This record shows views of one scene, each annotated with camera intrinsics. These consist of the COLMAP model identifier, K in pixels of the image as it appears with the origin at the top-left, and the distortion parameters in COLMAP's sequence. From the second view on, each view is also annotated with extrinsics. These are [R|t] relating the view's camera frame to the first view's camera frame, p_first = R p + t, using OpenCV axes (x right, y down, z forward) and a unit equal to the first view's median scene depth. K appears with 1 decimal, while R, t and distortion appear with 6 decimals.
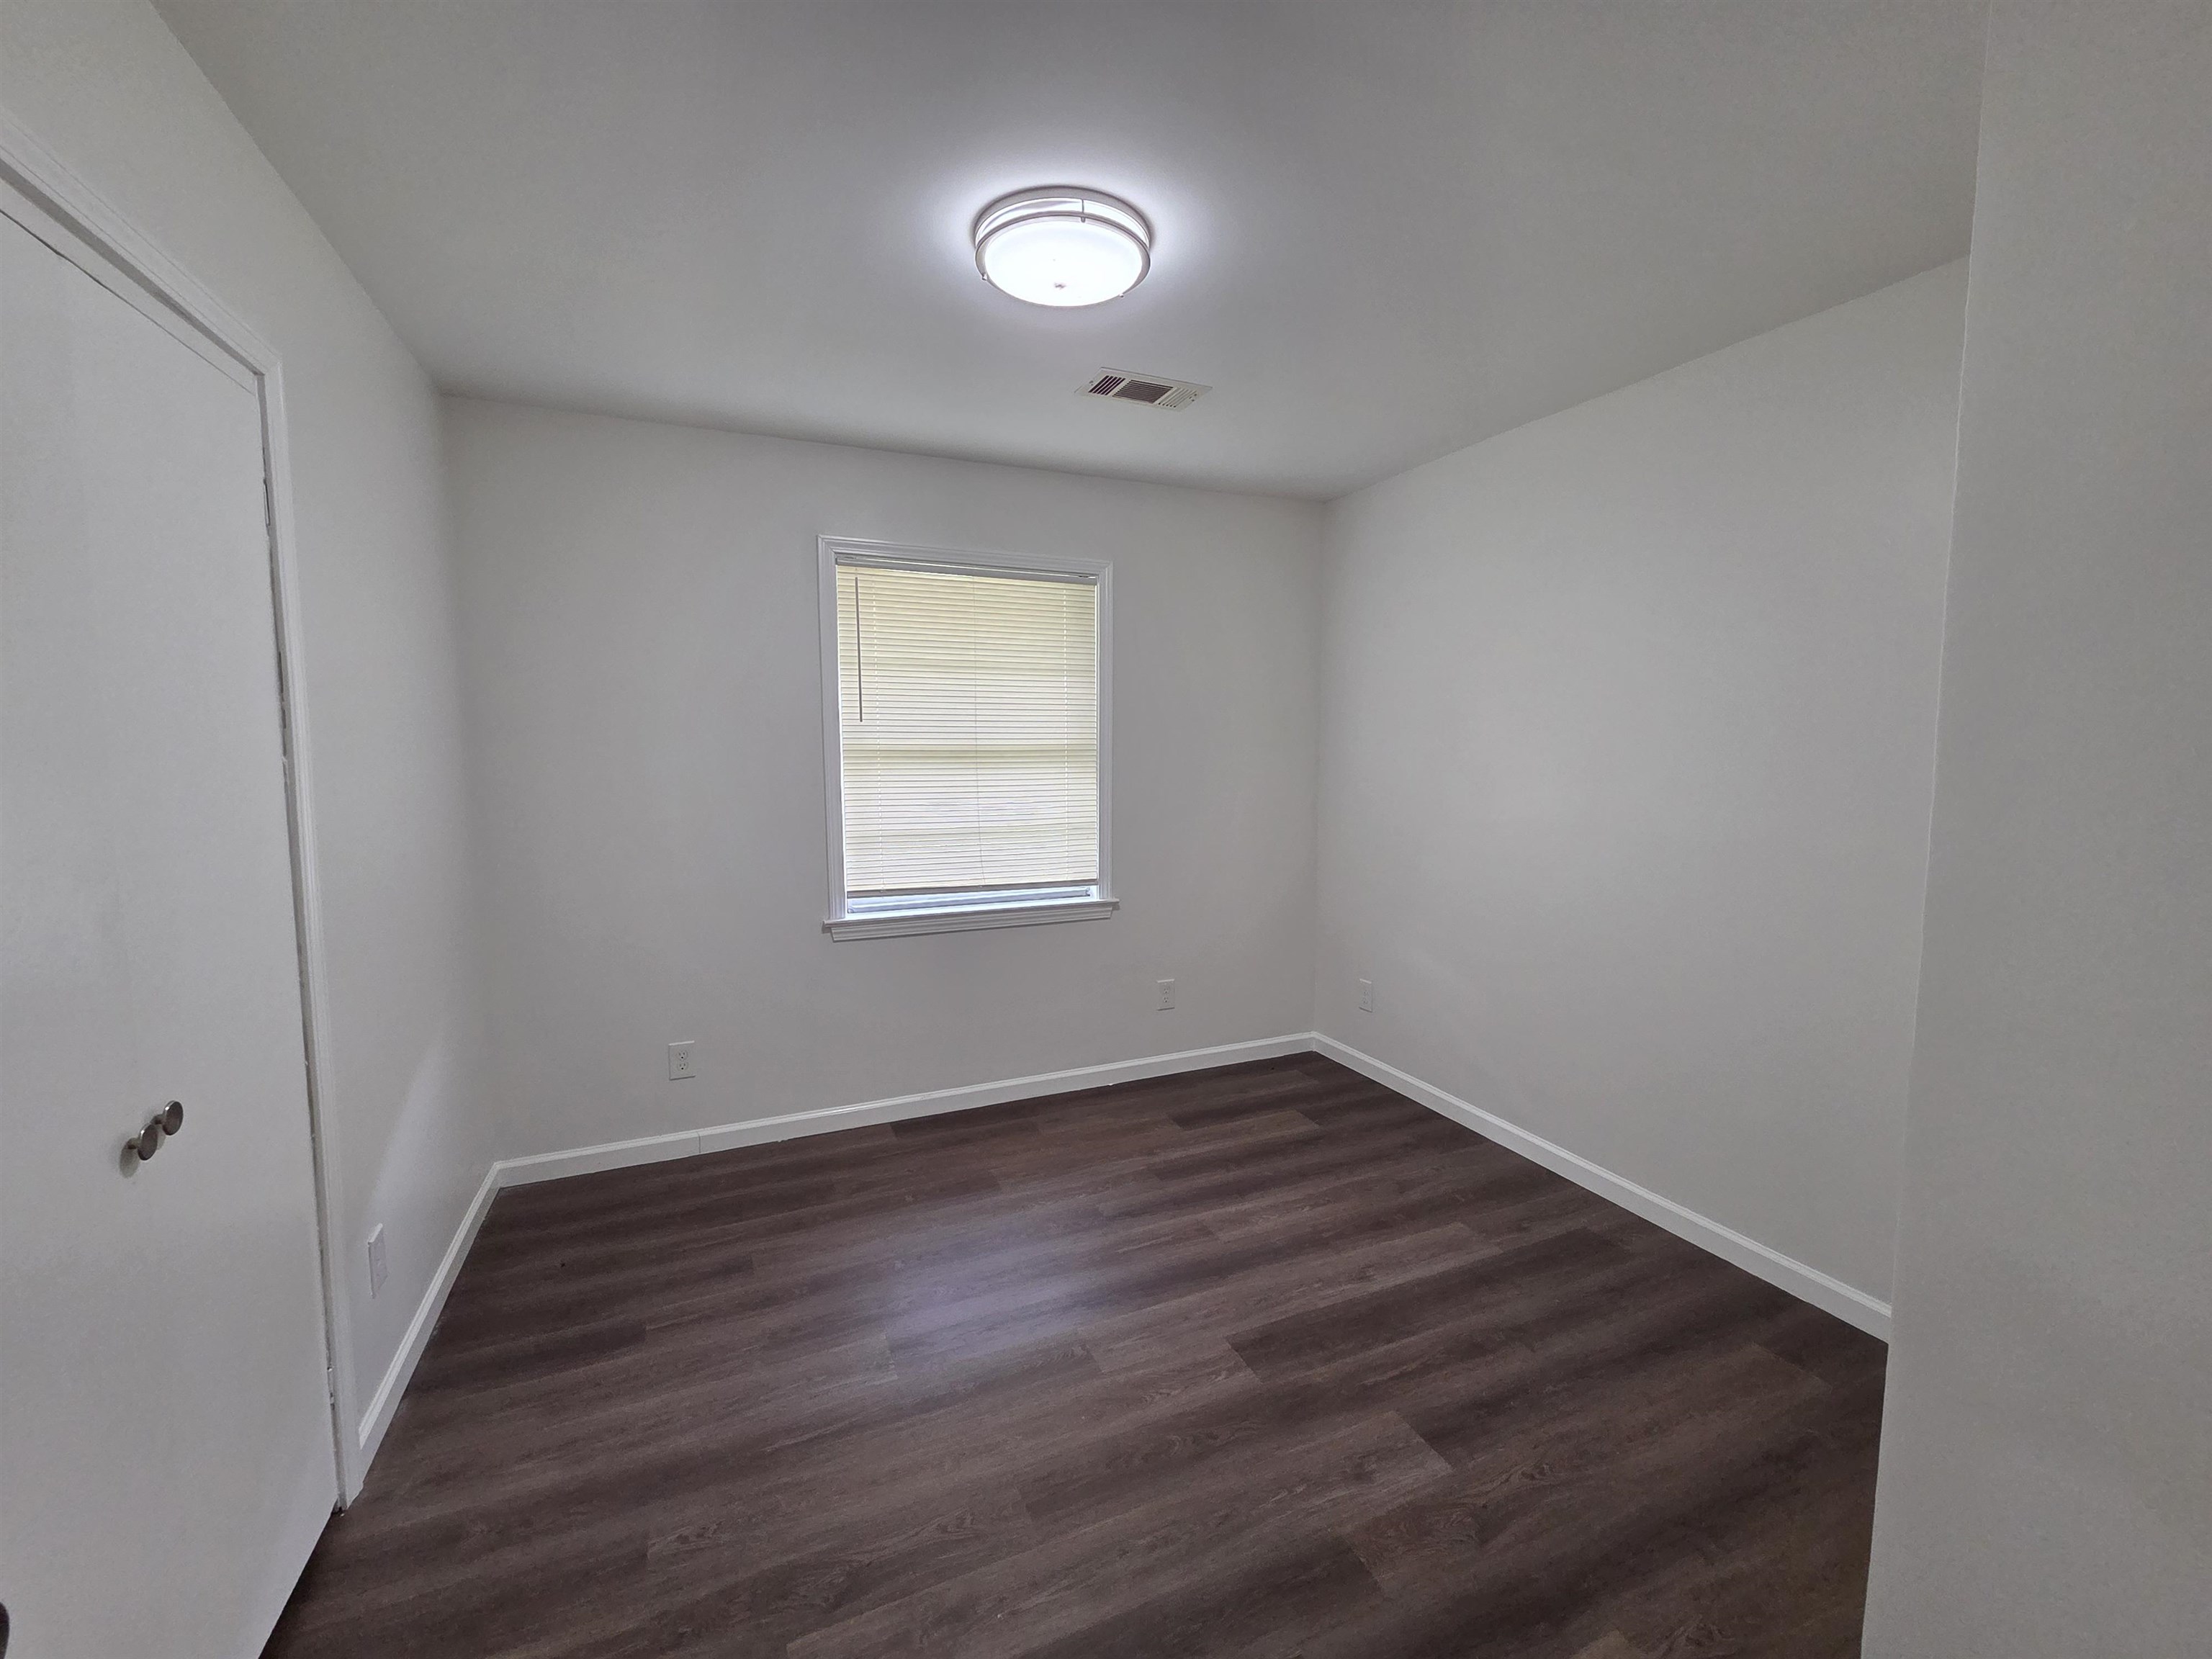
lens RADIAL K [[901.9, 0, 1104.7], [0, 901.9, 824.6], [0, 0, 1]] dist [0.001624, -0.001481]
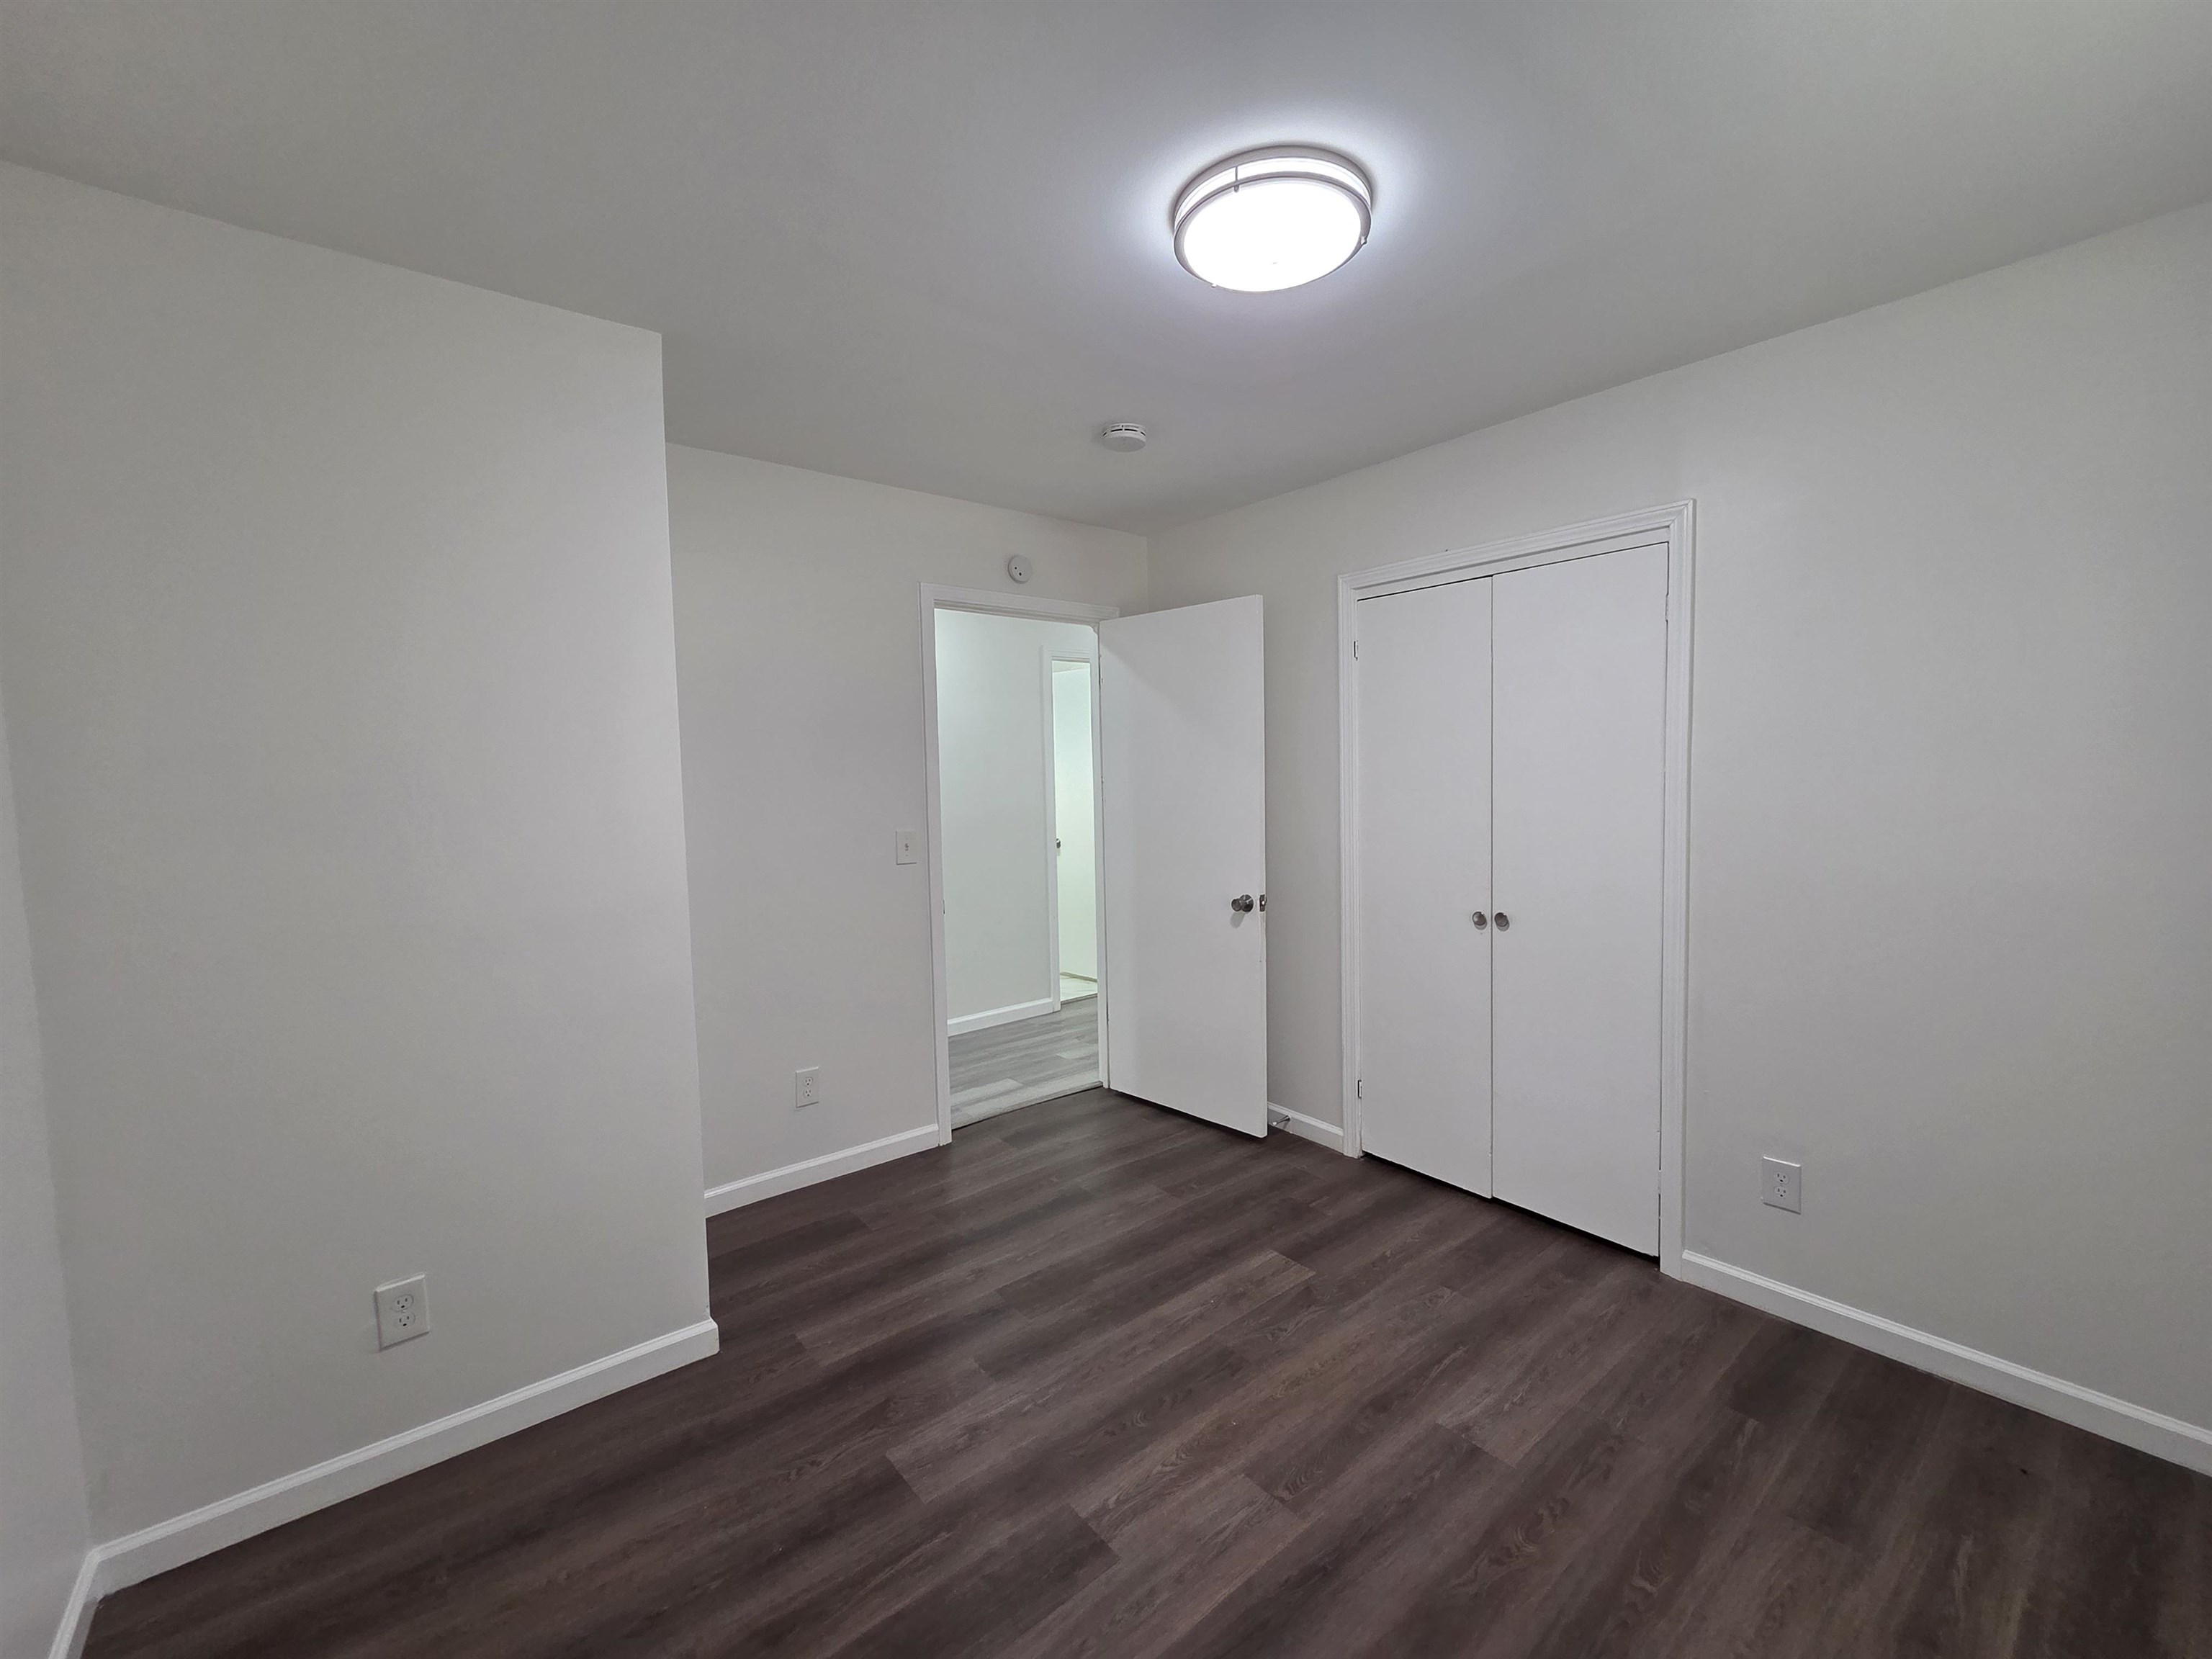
lens RADIAL K [[901.9, 0, 1106.2], [0, 901.9, 826.1], [0, 0, 1]] dist [0.001624, -0.001481]
pose [[-0.962507, 0.039448, -0.268374, 0.365695], [-0.003218, 0.987639, 0.156713, -0.174949], [0.271239, 0.151701, -0.950482, 1.837686]]
